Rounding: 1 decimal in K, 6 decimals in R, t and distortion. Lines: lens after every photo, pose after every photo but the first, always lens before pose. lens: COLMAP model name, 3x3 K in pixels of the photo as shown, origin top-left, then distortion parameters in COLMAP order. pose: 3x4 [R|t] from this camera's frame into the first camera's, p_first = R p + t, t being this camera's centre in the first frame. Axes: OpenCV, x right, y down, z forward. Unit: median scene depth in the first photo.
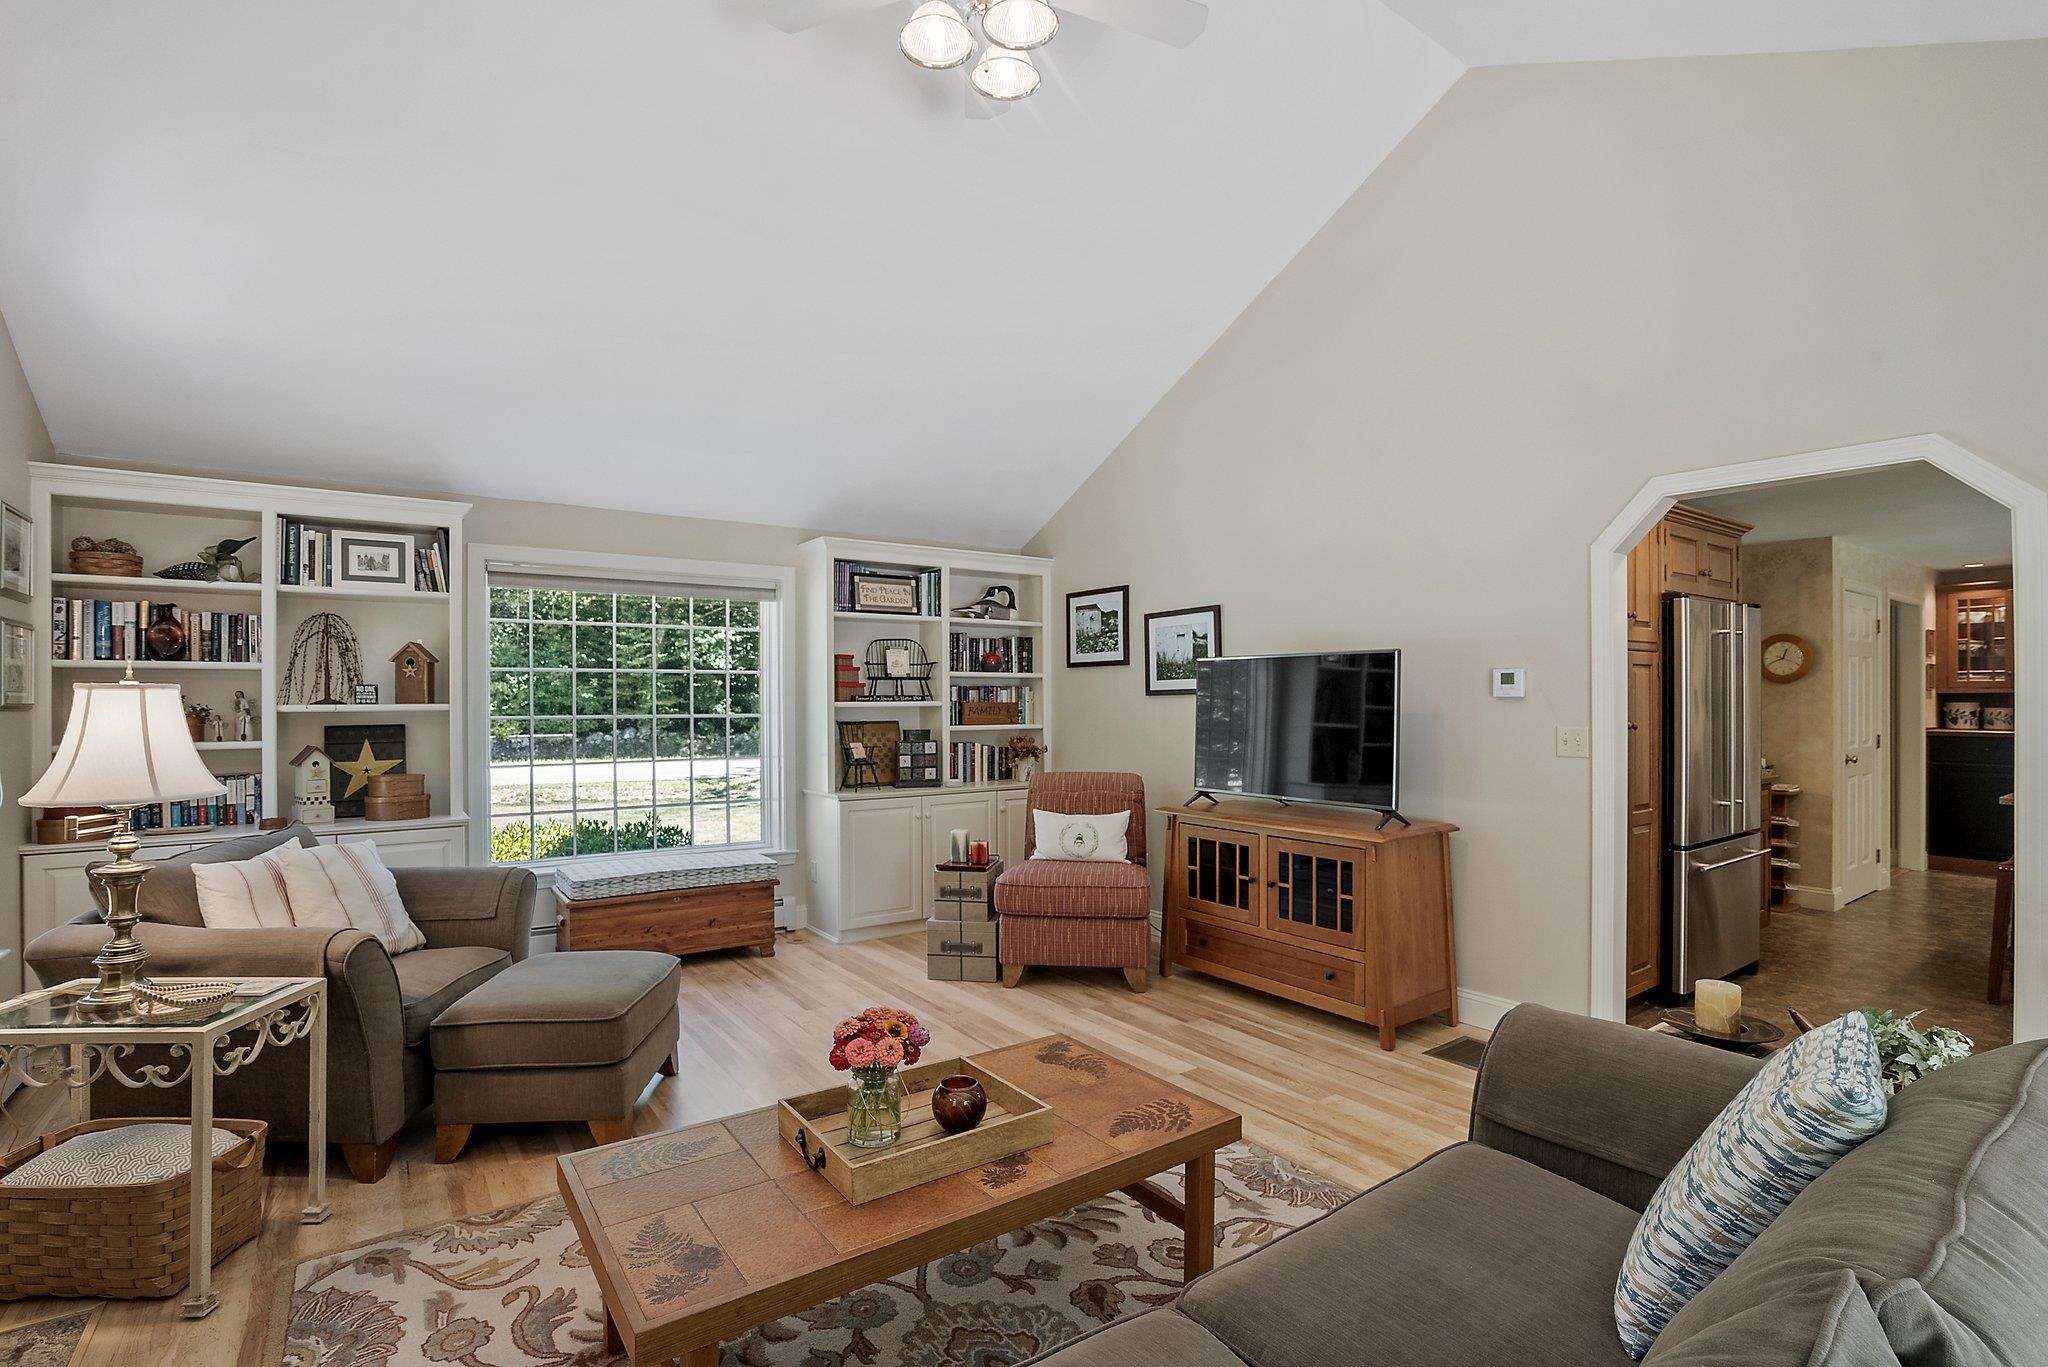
lens RADIAL K [[967.0, 0, 1022.5], [0, 967.0, 702.0], [0, 0, 1]] dist [-0.043806, 0.028018]
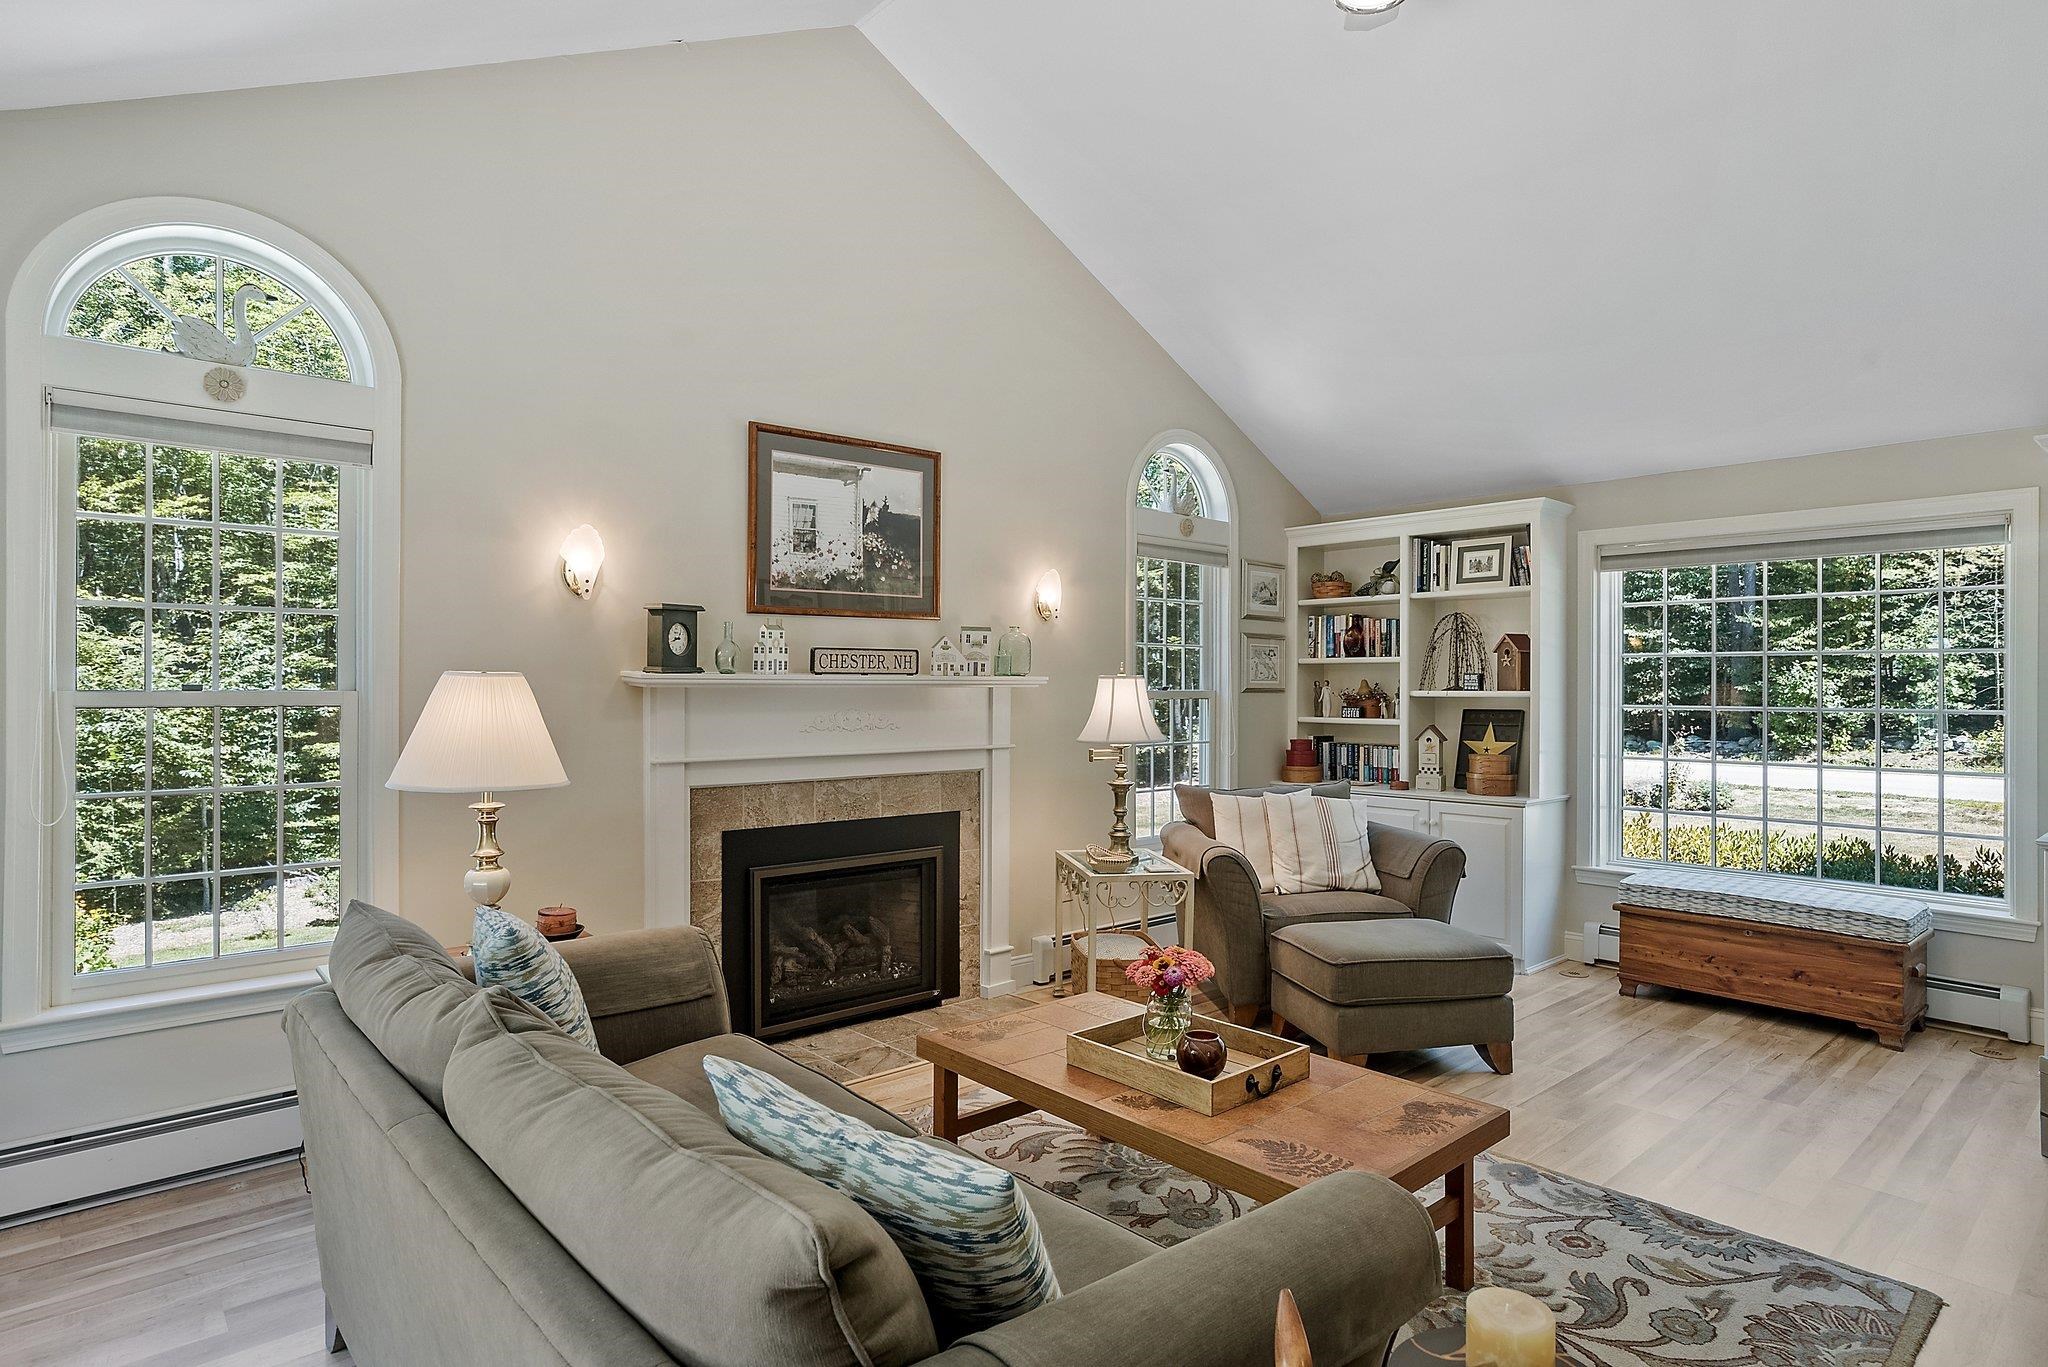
lens RADIAL K [[1122.2, 0, 1024.2], [0, 1122.2, 685.3], [0, 0, 1]] dist [-0.046879, 0.031234]
pose [[0.112968, 0.001934, -0.993597, 0.605177], [-0.008545, 0.999963, 0.000975, -0.000831], [0.993562, 0.008380, 0.112980, 0.337307]]
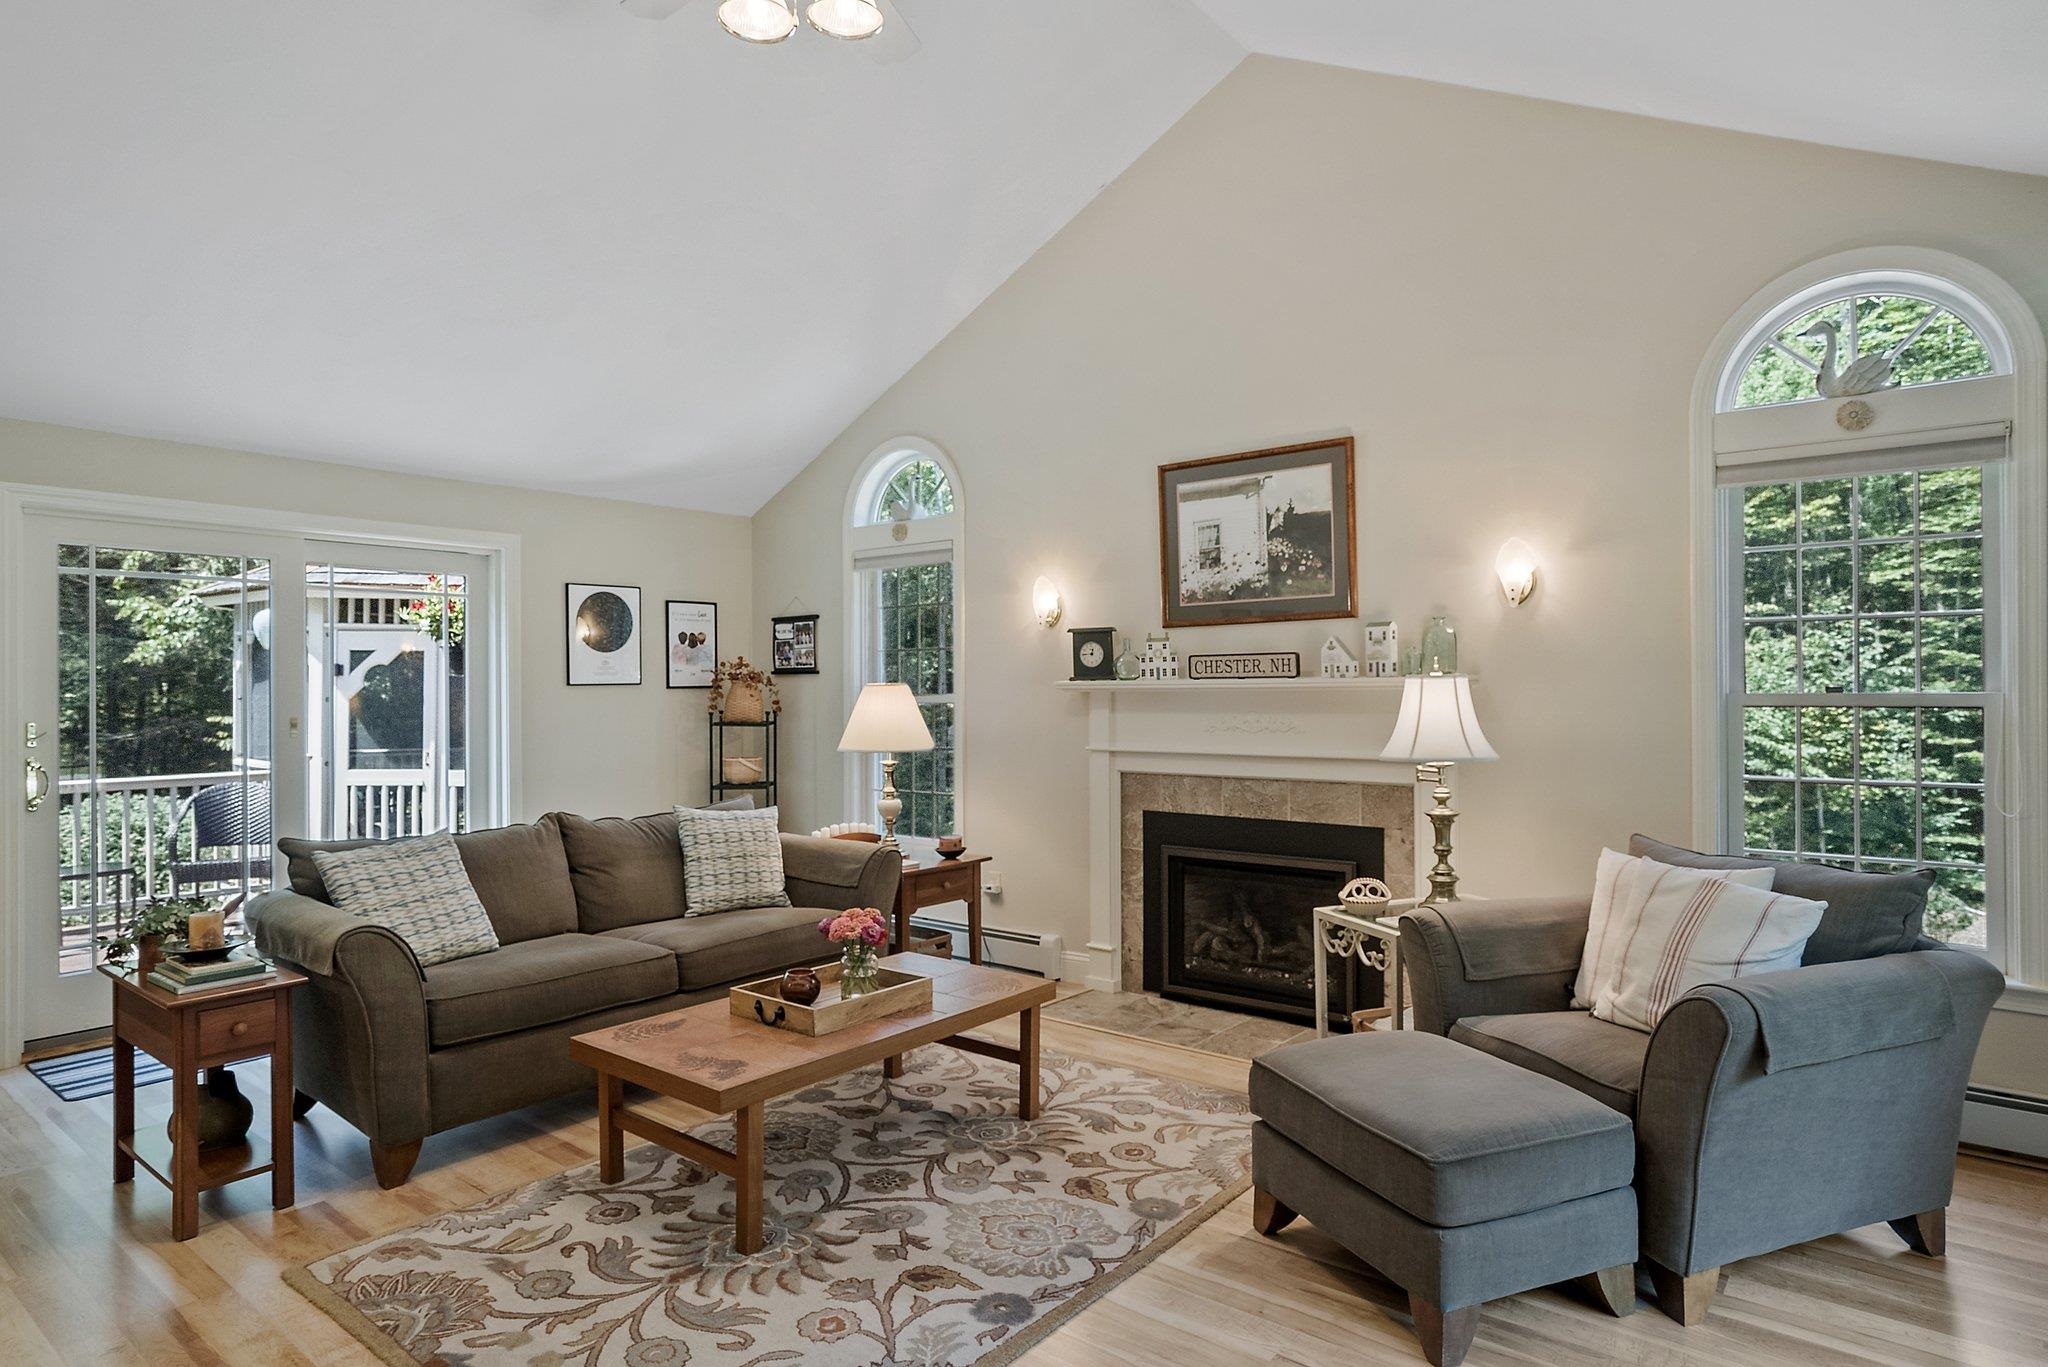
lens RADIAL K [[1157.5, 0, 1024.0], [0, 1157.5, 683.5], [0, 0, 1]] dist [-0.049939, 0.035401]
pose [[-0.961777, 0.005749, -0.273772, 0.038338], [0.005815, 0.999983, 0.000571, -0.005902], [0.273771, -0.001043, -0.961794, 1.370763]]
